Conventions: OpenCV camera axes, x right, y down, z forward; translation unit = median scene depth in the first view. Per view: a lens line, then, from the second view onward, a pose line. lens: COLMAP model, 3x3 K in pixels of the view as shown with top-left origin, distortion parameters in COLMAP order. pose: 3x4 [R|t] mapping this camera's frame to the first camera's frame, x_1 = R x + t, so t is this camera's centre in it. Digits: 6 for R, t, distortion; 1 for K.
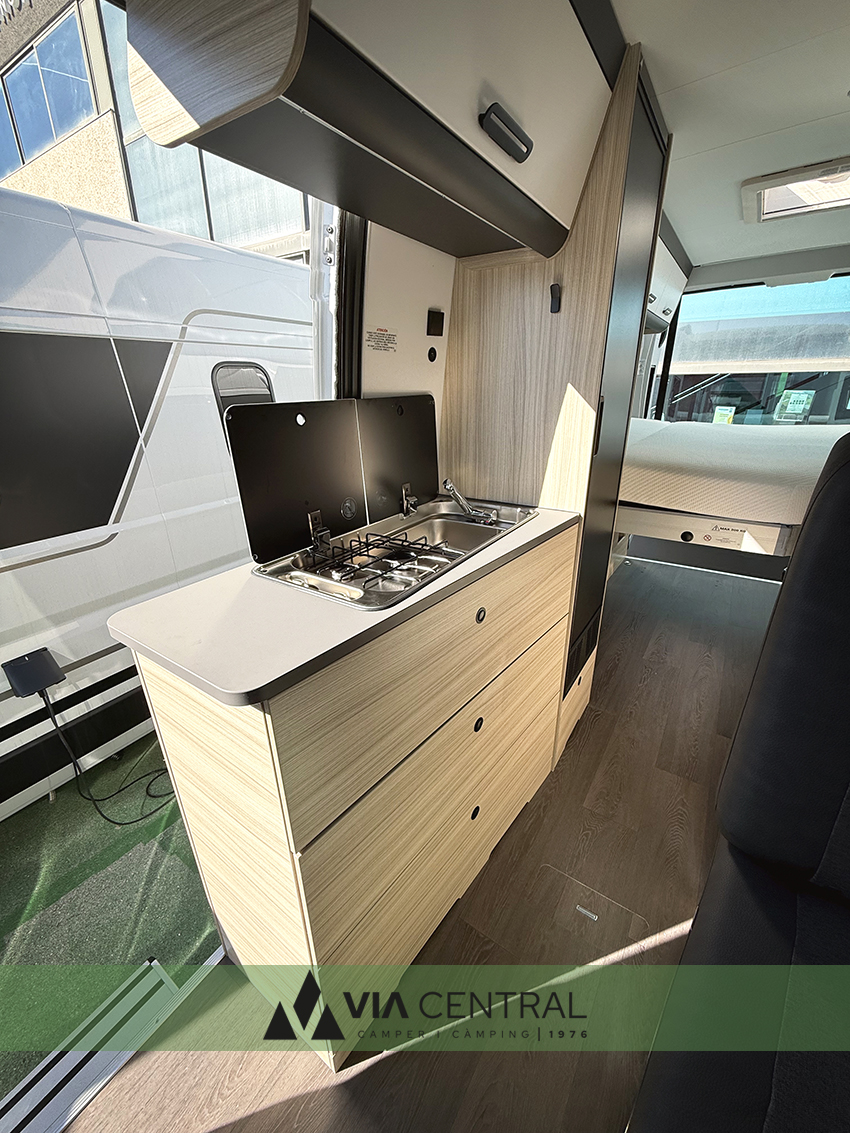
lens RADIAL K [[446.0, 0, 454.8], [0, 446.0, 544.7], [0, 0, 1]] dist [0.000188, 0.000218]
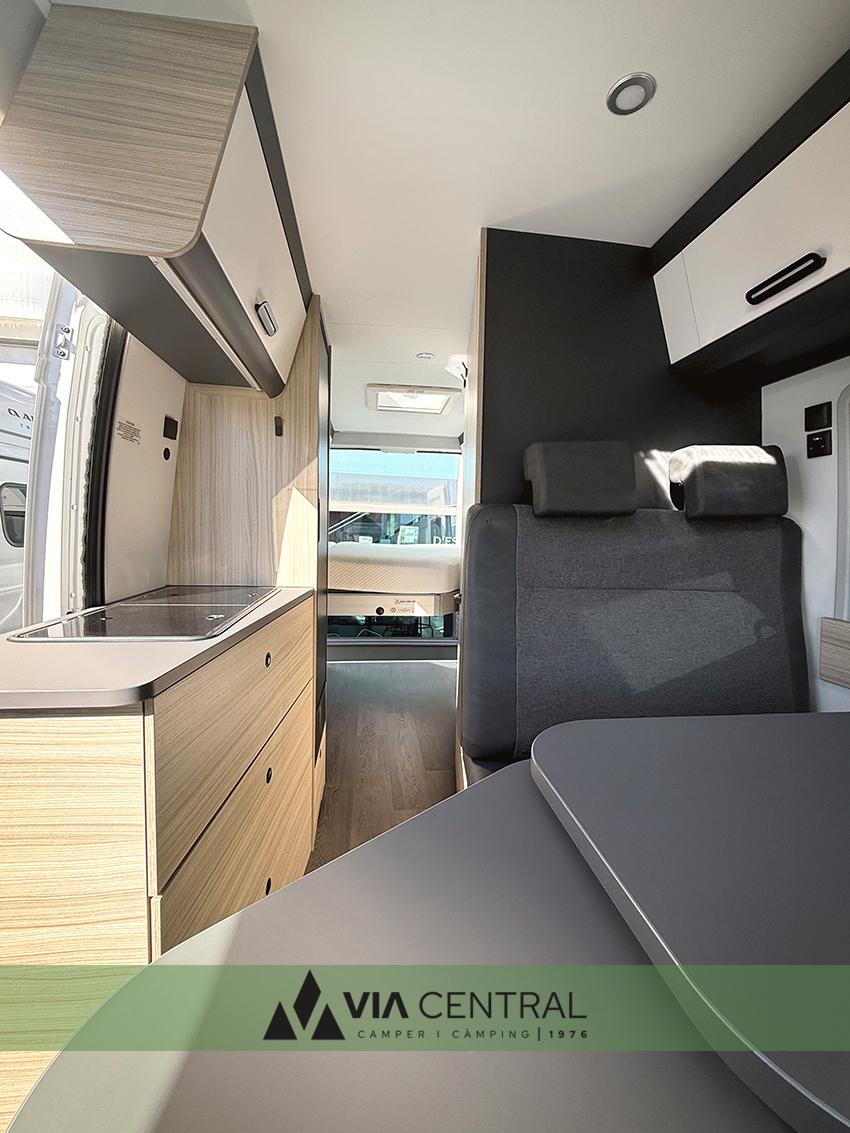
lens RADIAL K [[446.0, 0, 454.8], [0, 446.0, 544.7], [0, 0, 1]] dist [0.000188, 0.000218]
pose [[0.729705, -0.007290, 0.683723, -0.273780], [0.217328, 0.950563, -0.221809, 0.174240], [-0.648305, 0.310448, 0.695215, -0.142173]]
